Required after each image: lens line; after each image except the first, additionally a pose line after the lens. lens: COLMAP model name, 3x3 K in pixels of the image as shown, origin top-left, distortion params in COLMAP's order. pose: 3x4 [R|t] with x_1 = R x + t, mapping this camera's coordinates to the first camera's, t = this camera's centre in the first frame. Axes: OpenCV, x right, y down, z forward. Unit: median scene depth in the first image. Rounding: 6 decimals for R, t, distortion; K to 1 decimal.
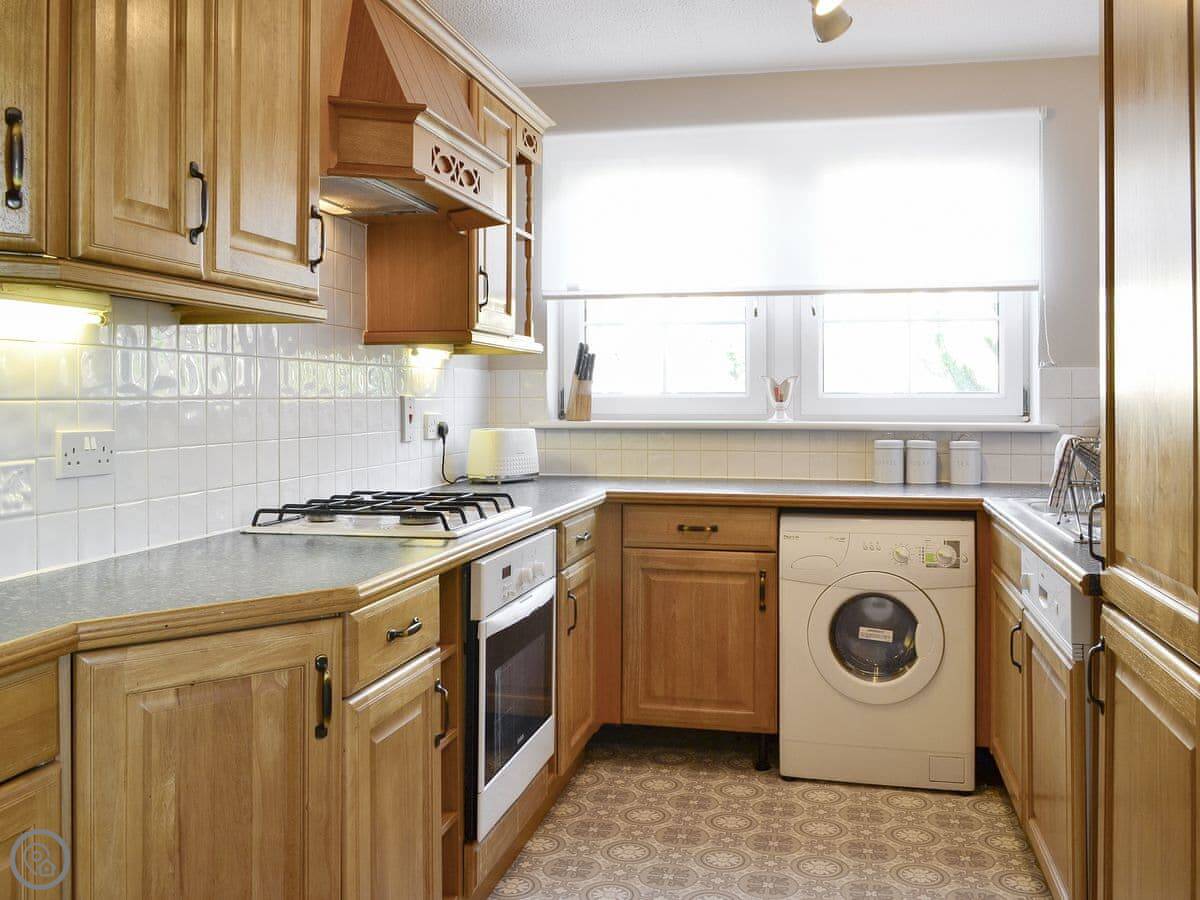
lens RADIAL K [[1093.6, 0, 601.7], [0, 1093.6, 403.7], [0, 0, 1]] dist [-0.015265, -0.001401]
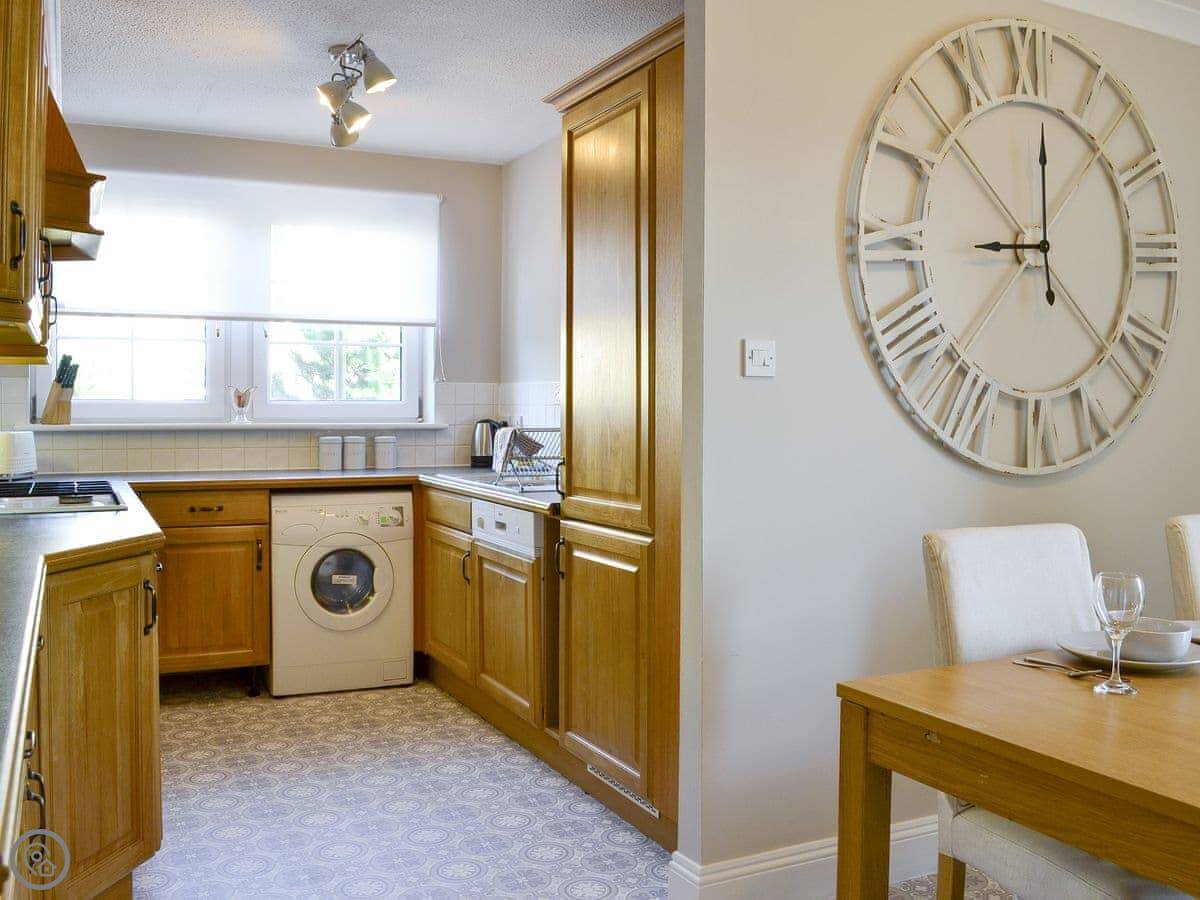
lens RADIAL K [[1114.9, 0, 600.8], [0, 1114.9, 420.5], [0, 0, 1]] dist [-0.084710, 0.010694]
pose [[0.784463, -0.005980, 0.620147, -0.338332], [0.000122, 0.999955, 0.009488, 0.001726], [-0.620175, -0.007367, 0.784429, -0.261534]]
